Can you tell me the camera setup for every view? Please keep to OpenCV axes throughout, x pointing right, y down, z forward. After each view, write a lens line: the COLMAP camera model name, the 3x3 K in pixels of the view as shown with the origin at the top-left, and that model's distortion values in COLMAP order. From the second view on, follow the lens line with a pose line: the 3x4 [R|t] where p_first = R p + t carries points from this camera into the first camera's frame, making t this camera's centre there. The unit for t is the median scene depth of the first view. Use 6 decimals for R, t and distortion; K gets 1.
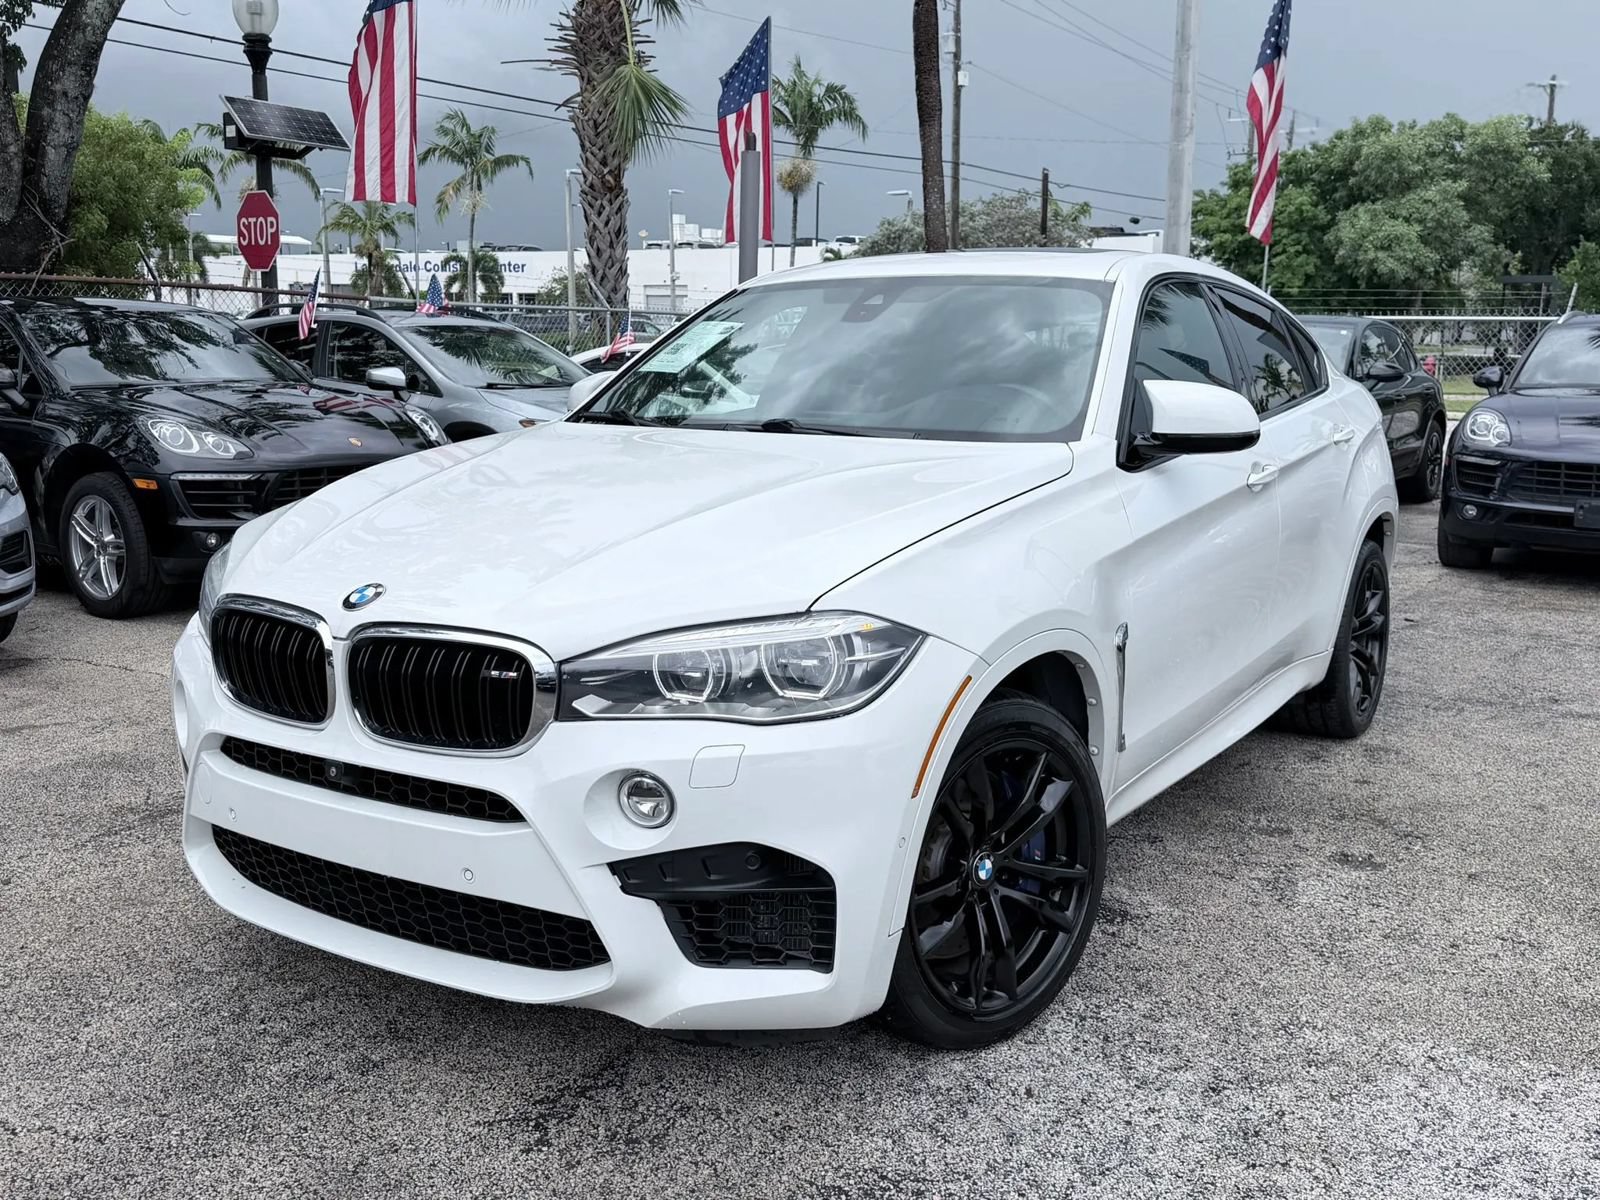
lens RADIAL K [[1638.9, 0, 800.0], [0, 1638.9, 600.0], [0, 0, 1]] dist [0.172450, -0.357422]
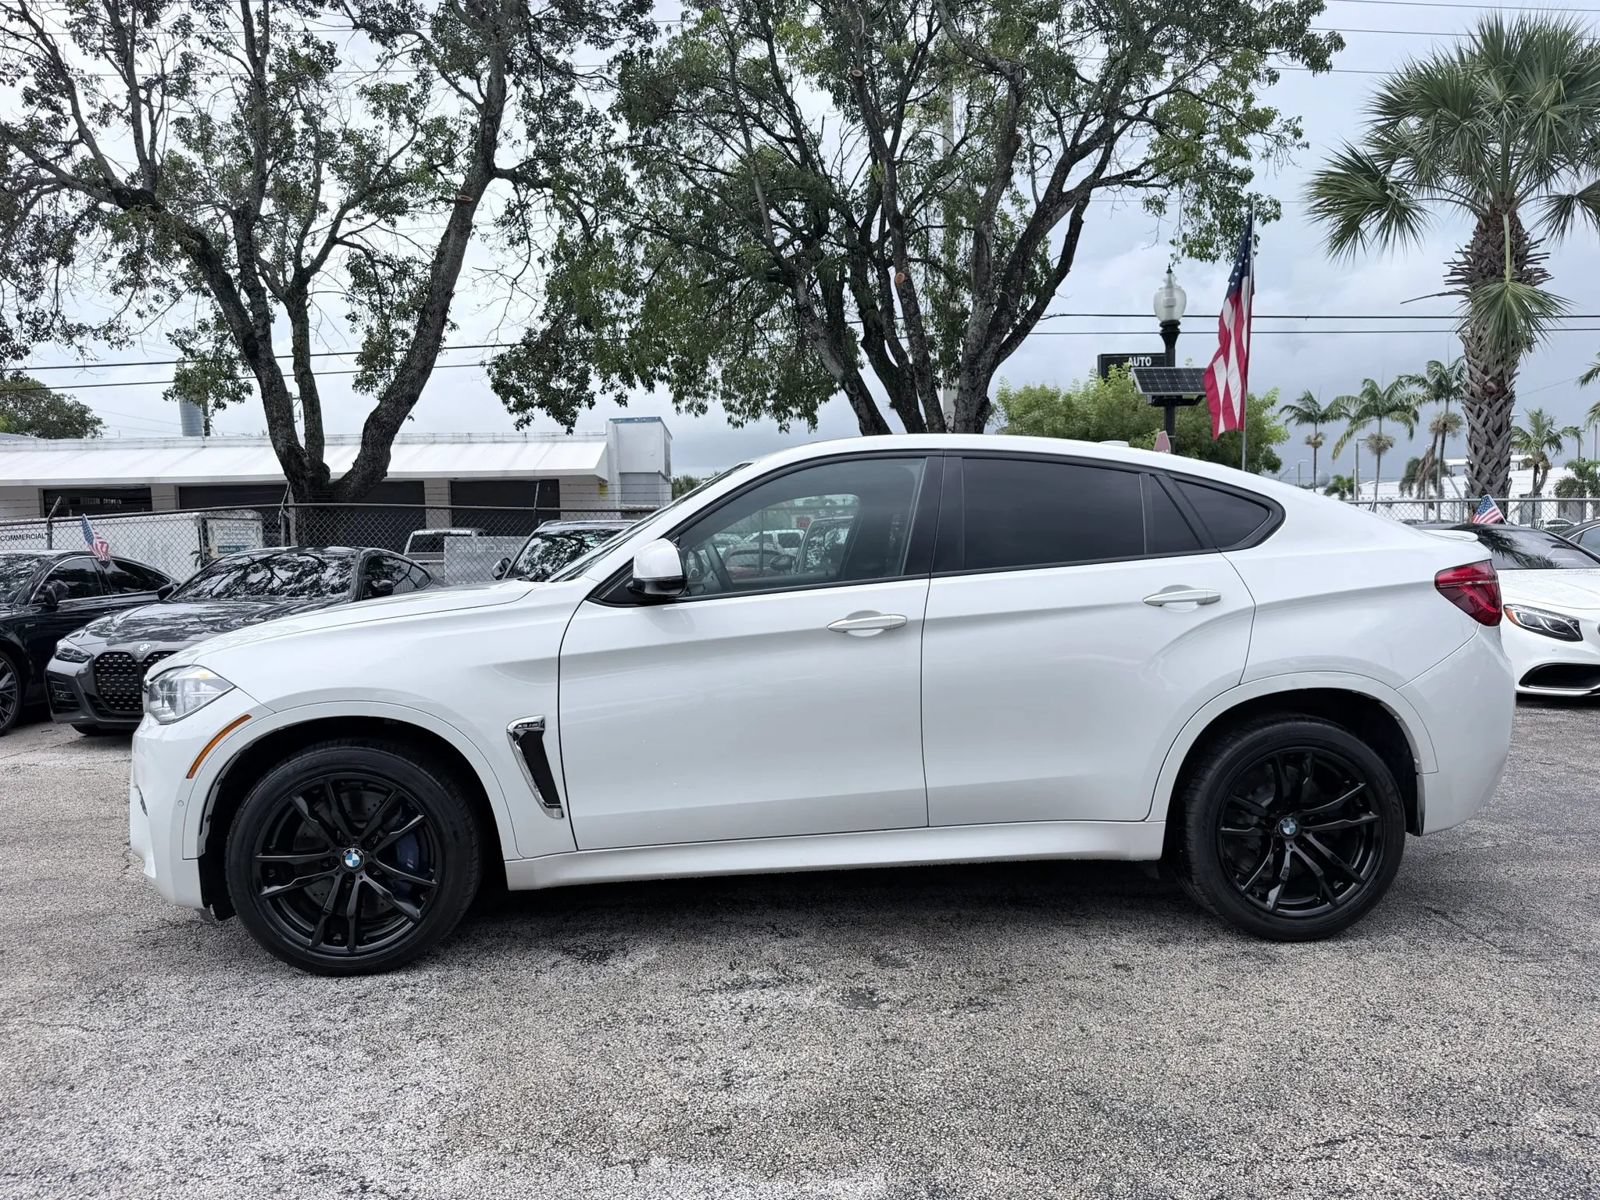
lens RADIAL K [[1239.3, 0, 800.7], [0, 1239.3, 598.5], [0, 0, 1]] dist [0.019836, -0.031191]
pose [[0.541105, 0.017346, -0.840776, 0.339654], [-0.114430, 0.992007, -0.053178, -0.015467], [0.833134, 0.124985, 0.538765, 0.187040]]
